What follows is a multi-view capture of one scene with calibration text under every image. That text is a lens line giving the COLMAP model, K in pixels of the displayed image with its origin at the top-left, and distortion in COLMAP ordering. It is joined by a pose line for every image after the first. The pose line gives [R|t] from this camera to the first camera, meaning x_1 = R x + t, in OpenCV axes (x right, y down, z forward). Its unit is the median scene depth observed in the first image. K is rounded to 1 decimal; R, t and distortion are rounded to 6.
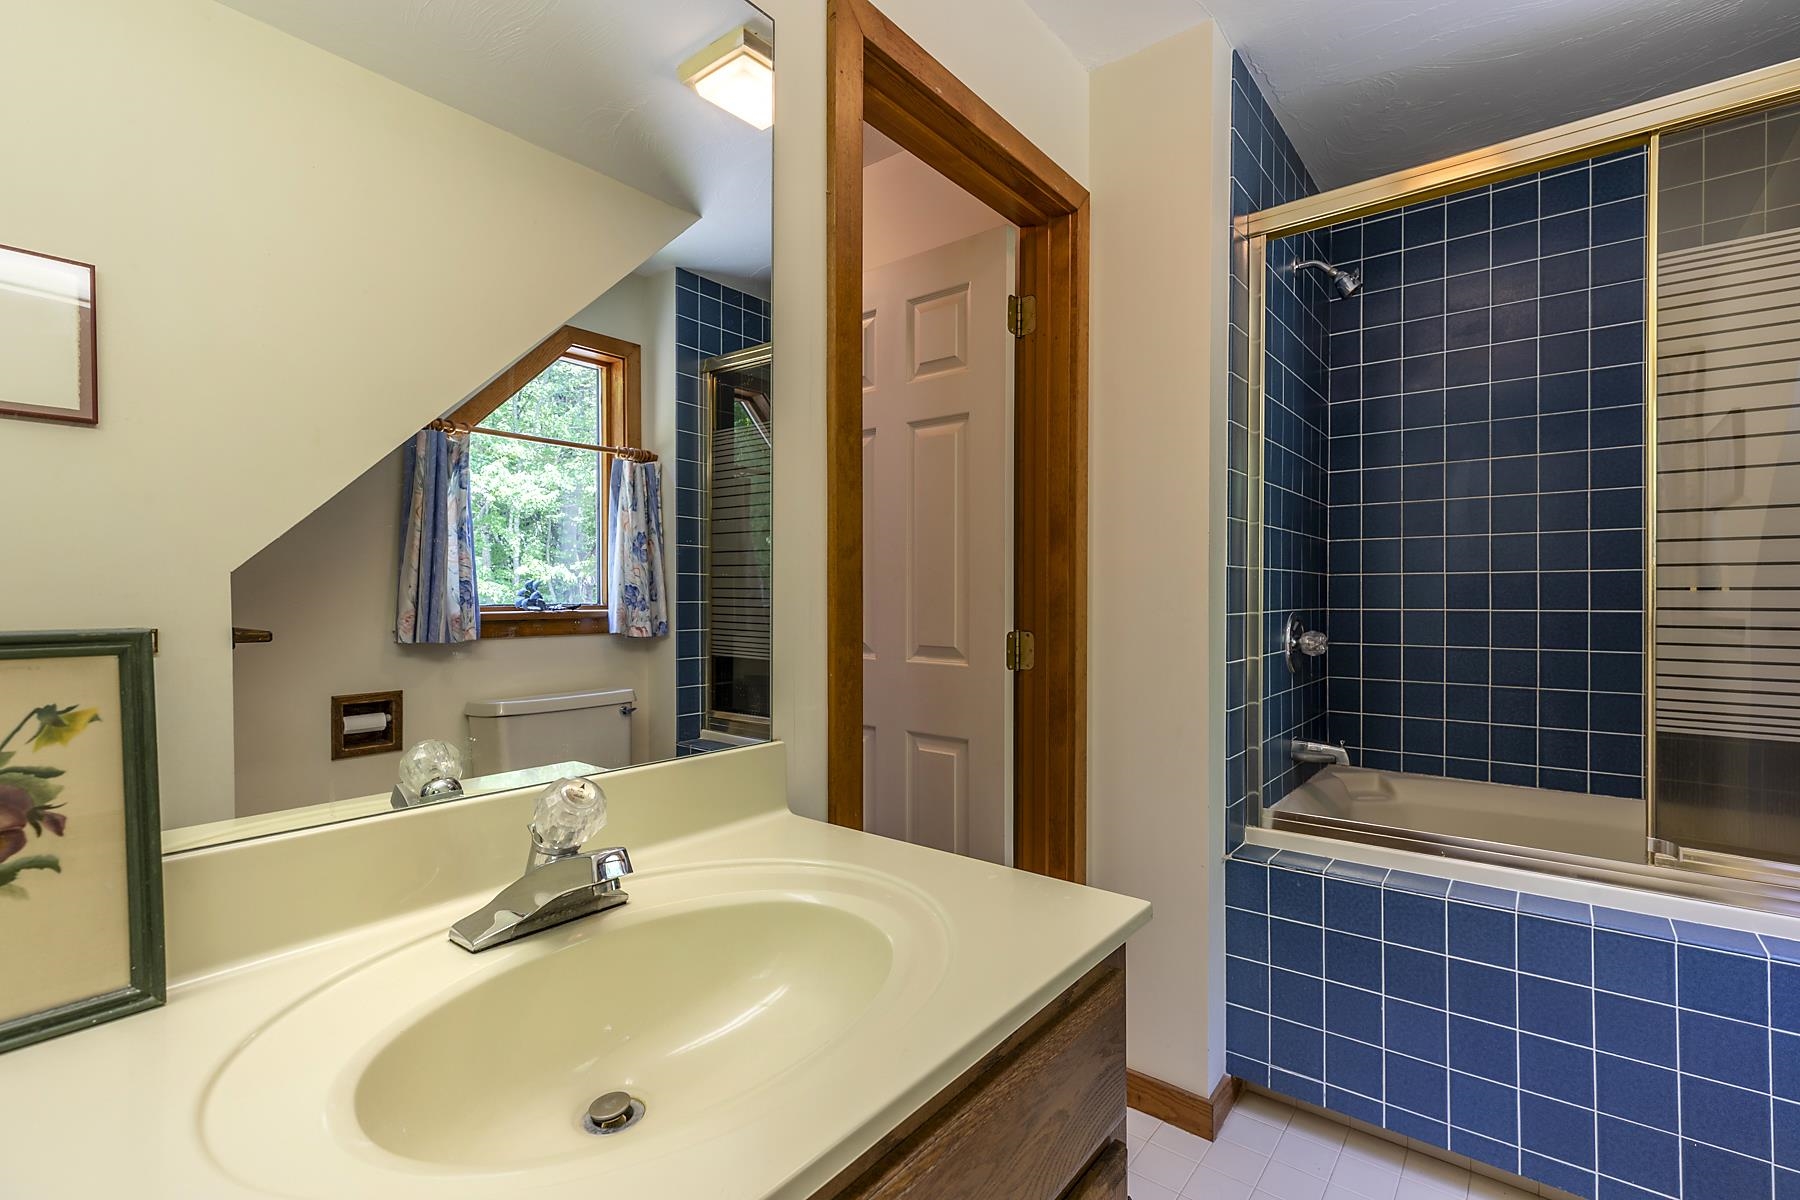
lens RADIAL K [[825.9, 0, 900.0], [0, 825.9, 600.0], [0, 0, 1]] dist [0.001978, 0.000216]
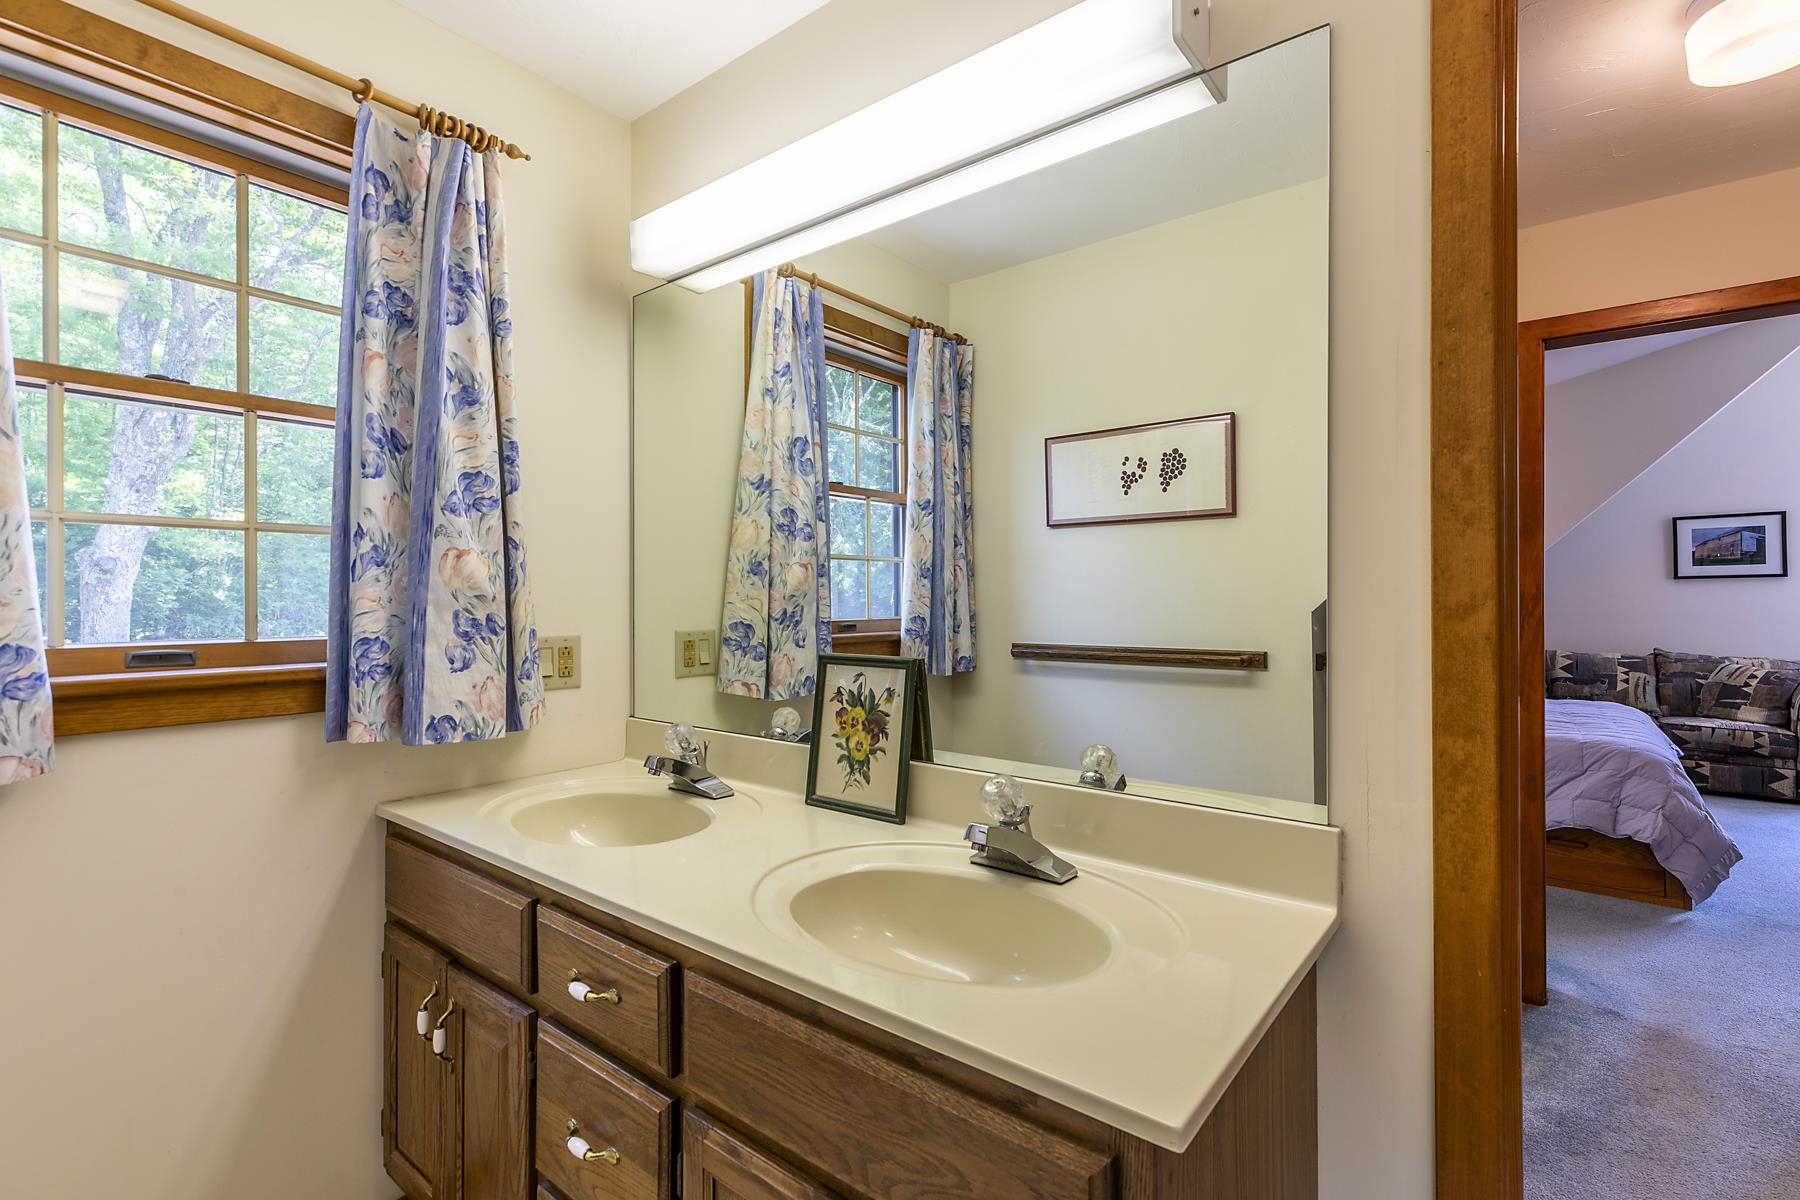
lens RADIAL K [[825.9, 0, 900.0], [0, 825.9, 600.0], [0, 0, 1]] dist [0.001978, 0.000216]
pose [[-0.008529, -0.001333, -0.999963, 1.105389], [-0.010033, 0.999949, -0.001247, -0.100848], [0.999913, 0.010022, -0.008542, 0.811482]]
